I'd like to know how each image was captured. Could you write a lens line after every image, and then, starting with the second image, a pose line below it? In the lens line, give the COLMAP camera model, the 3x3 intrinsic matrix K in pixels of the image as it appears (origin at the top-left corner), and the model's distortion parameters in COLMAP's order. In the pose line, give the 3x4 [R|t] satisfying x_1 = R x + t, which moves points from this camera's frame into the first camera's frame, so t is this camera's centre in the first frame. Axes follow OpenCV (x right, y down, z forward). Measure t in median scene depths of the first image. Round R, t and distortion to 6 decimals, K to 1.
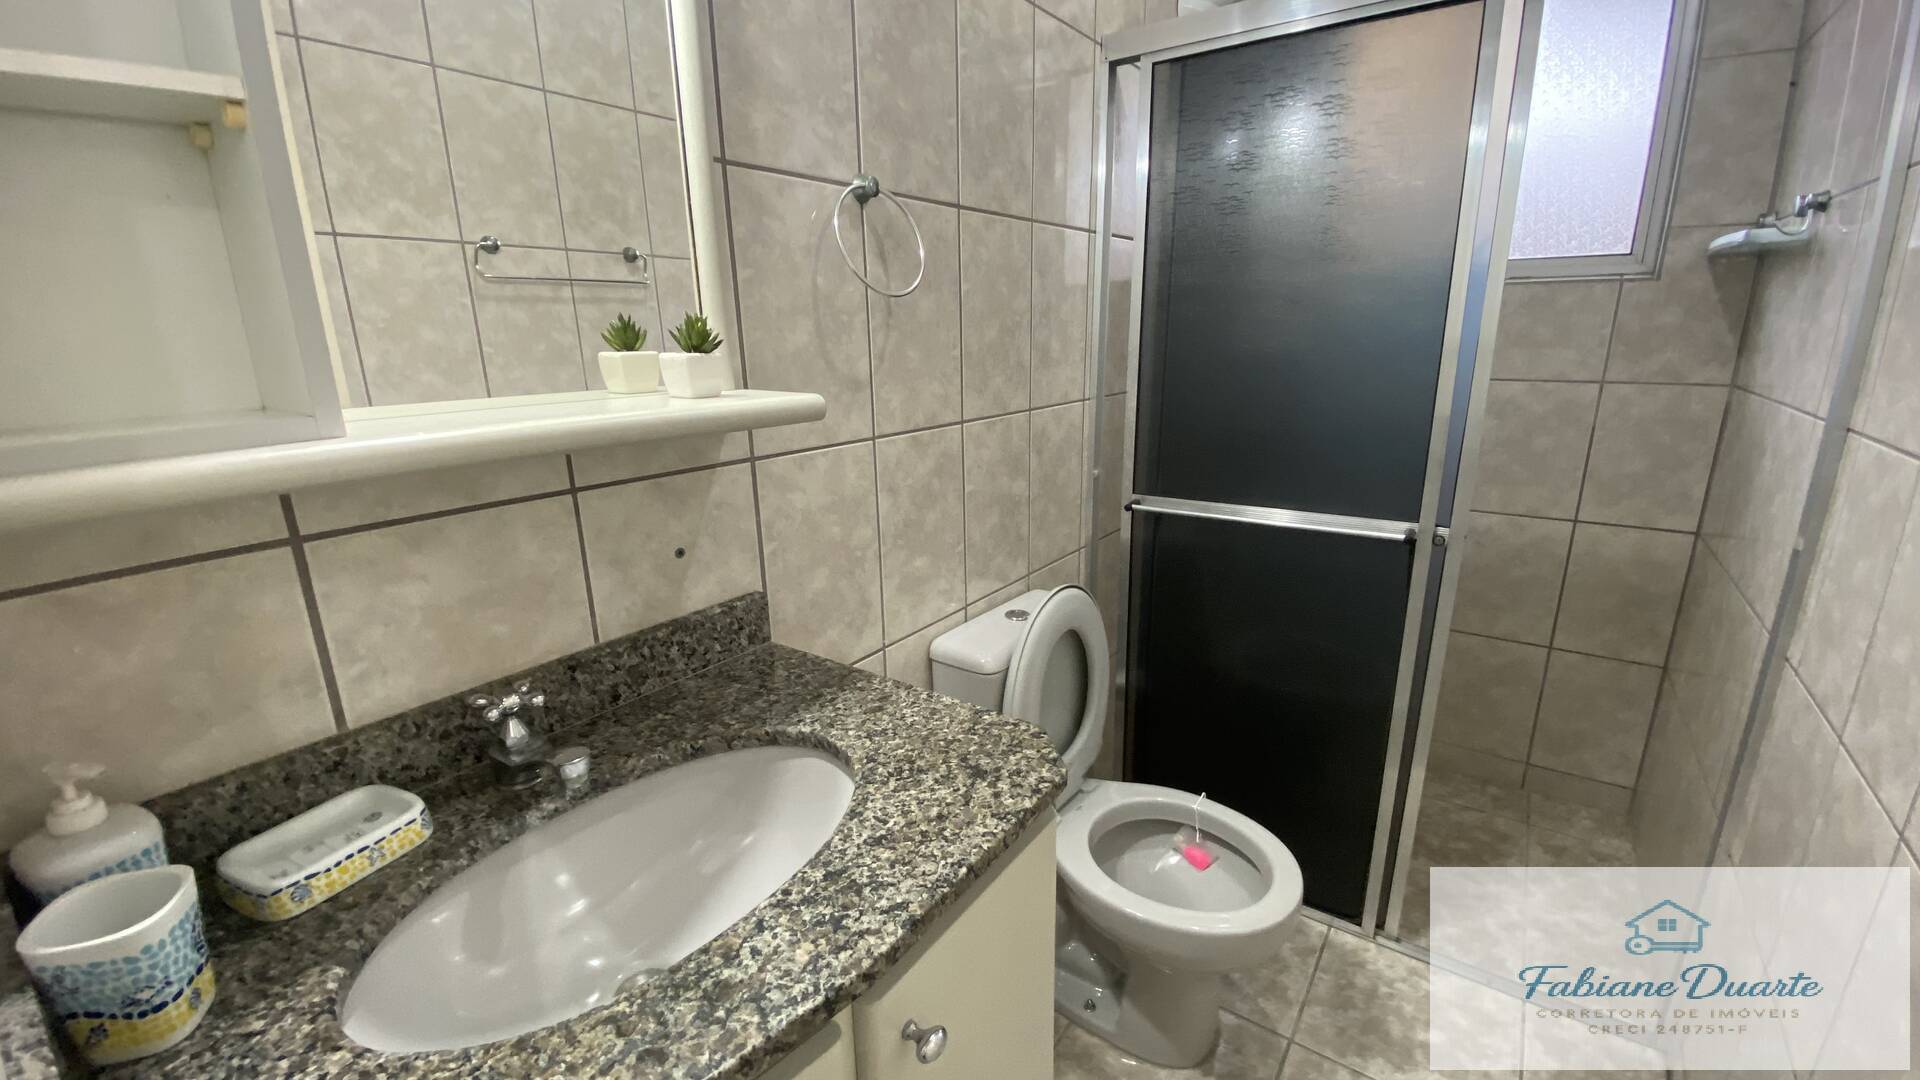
lens RADIAL K [[770.5, 0, 964.8], [0, 770.5, 530.9], [0, 0, 1]] dist [0.050792, -0.043226]
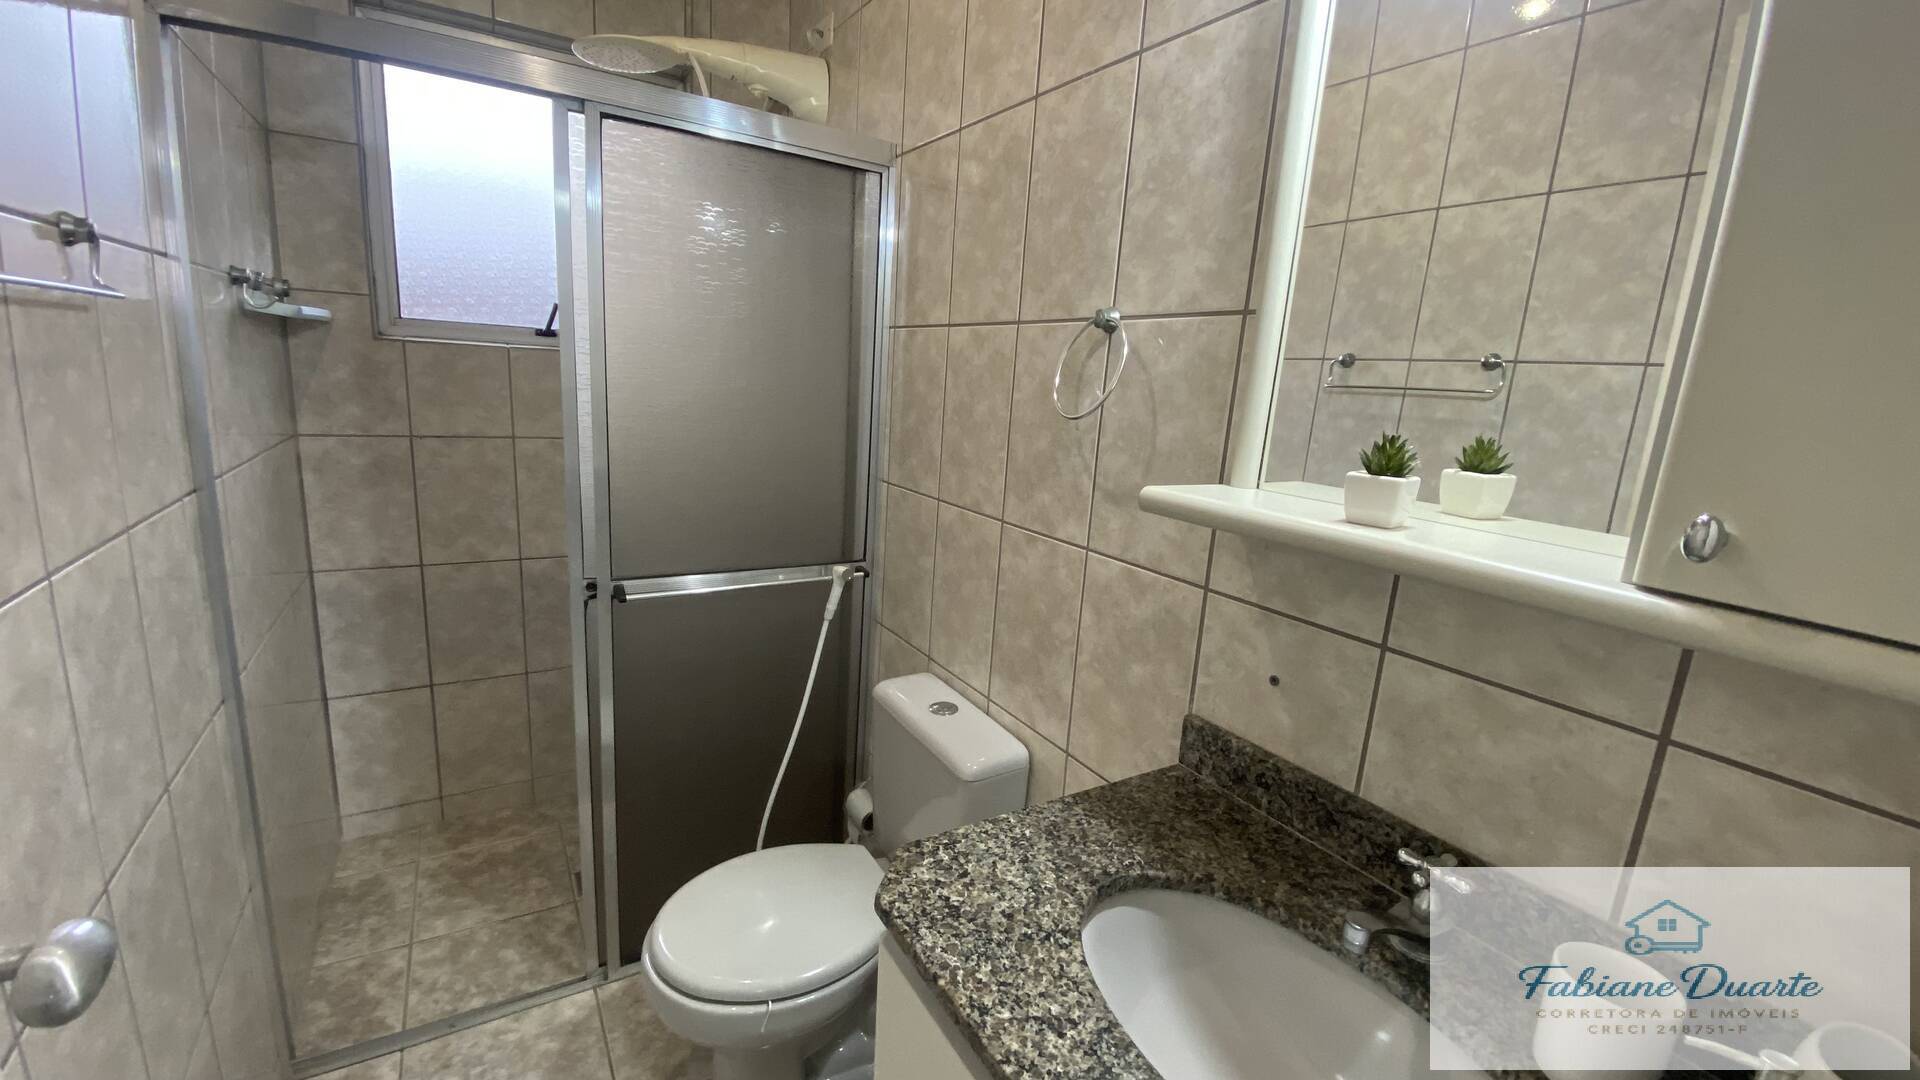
lens RADIAL K [[769.4, 0, 955.1], [0, 769.4, 532.6], [0, 0, 1]] dist [0.000067, -0.000093]
pose [[-0.404410, 0.145952, -0.902857, 0.688785], [-0.280553, 0.919793, 0.274356, -0.278224], [0.870484, 0.364252, -0.331026, 0.946873]]
